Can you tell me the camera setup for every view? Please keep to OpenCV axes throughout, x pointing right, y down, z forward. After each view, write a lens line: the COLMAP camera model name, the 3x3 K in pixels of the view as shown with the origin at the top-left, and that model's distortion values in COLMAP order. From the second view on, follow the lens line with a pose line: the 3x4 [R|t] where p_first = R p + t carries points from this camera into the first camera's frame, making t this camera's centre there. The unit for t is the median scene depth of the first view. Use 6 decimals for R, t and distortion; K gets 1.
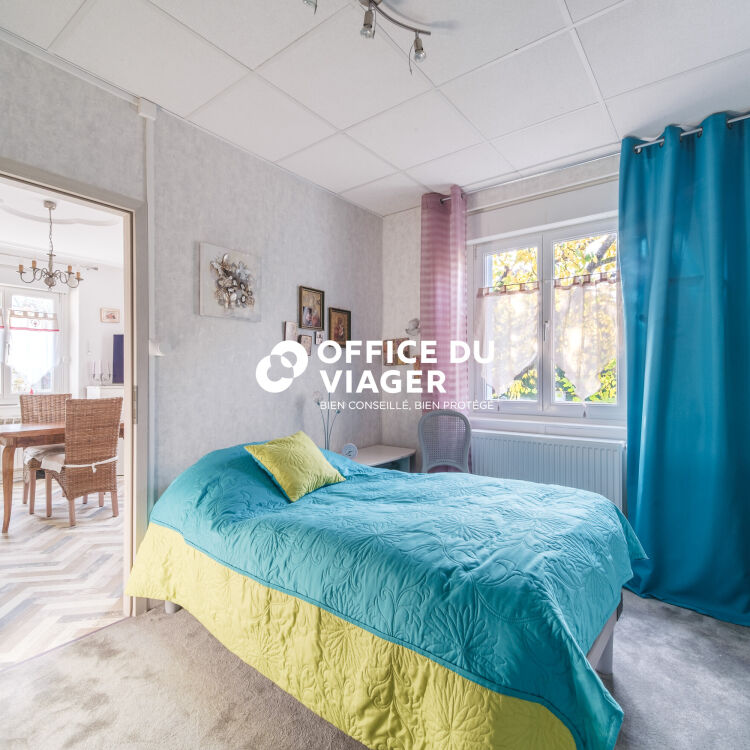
lens RADIAL K [[438.5, 0, 375.0], [0, 438.5, 375.0], [0, 0, 1]] dist [0.003278, 0.000171]
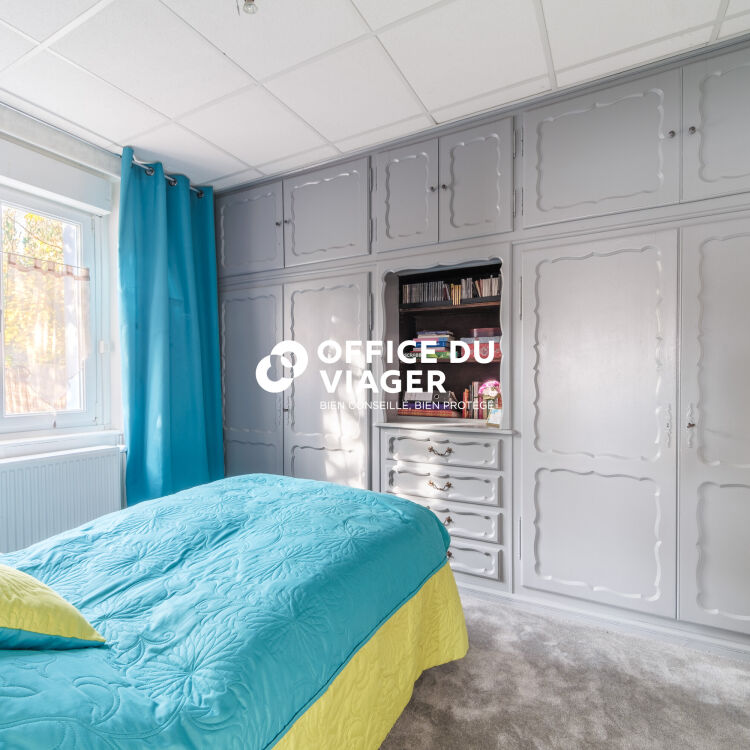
lens RADIAL K [[438.5, 0, 375.0], [0, 438.5, 375.0], [0, 0, 1]] dist [0.003278, 0.000171]
pose [[-0.160664, 0.010856, 0.986949, -0.523469], [0.002360, 0.999941, -0.010615, 0.004931], [-0.987006, 0.000624, -0.160681, 0.588583]]
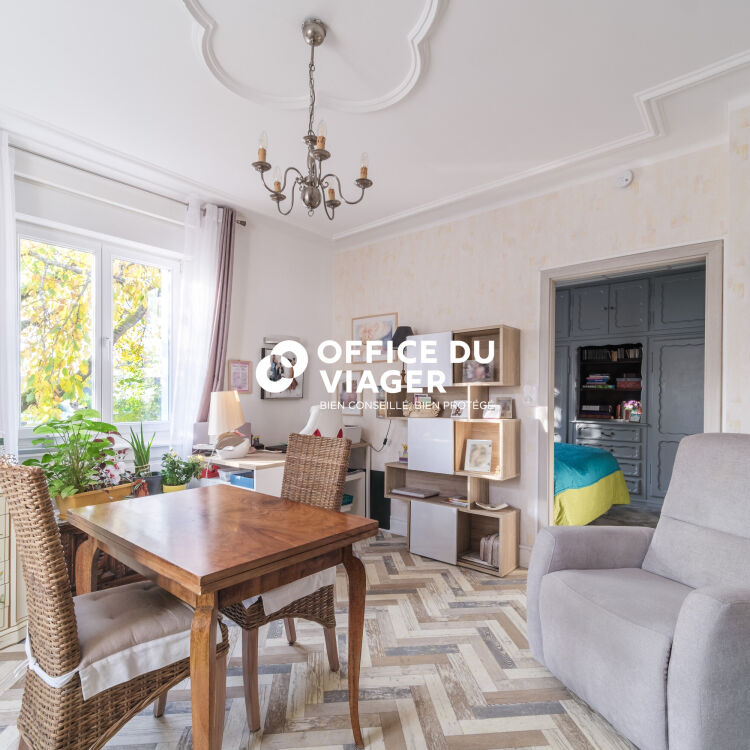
lens RADIAL K [[445.1, 0, 373.3], [0, 445.1, 389.5], [0, 0, 1]] dist [0.002131, -0.000001]
pose [[0.059630, 0.012002, 0.998148, -1.656617], [-0.012718, 0.999856, -0.011262, -0.004789], [-0.998140, -0.012023, 0.059774, 1.222878]]
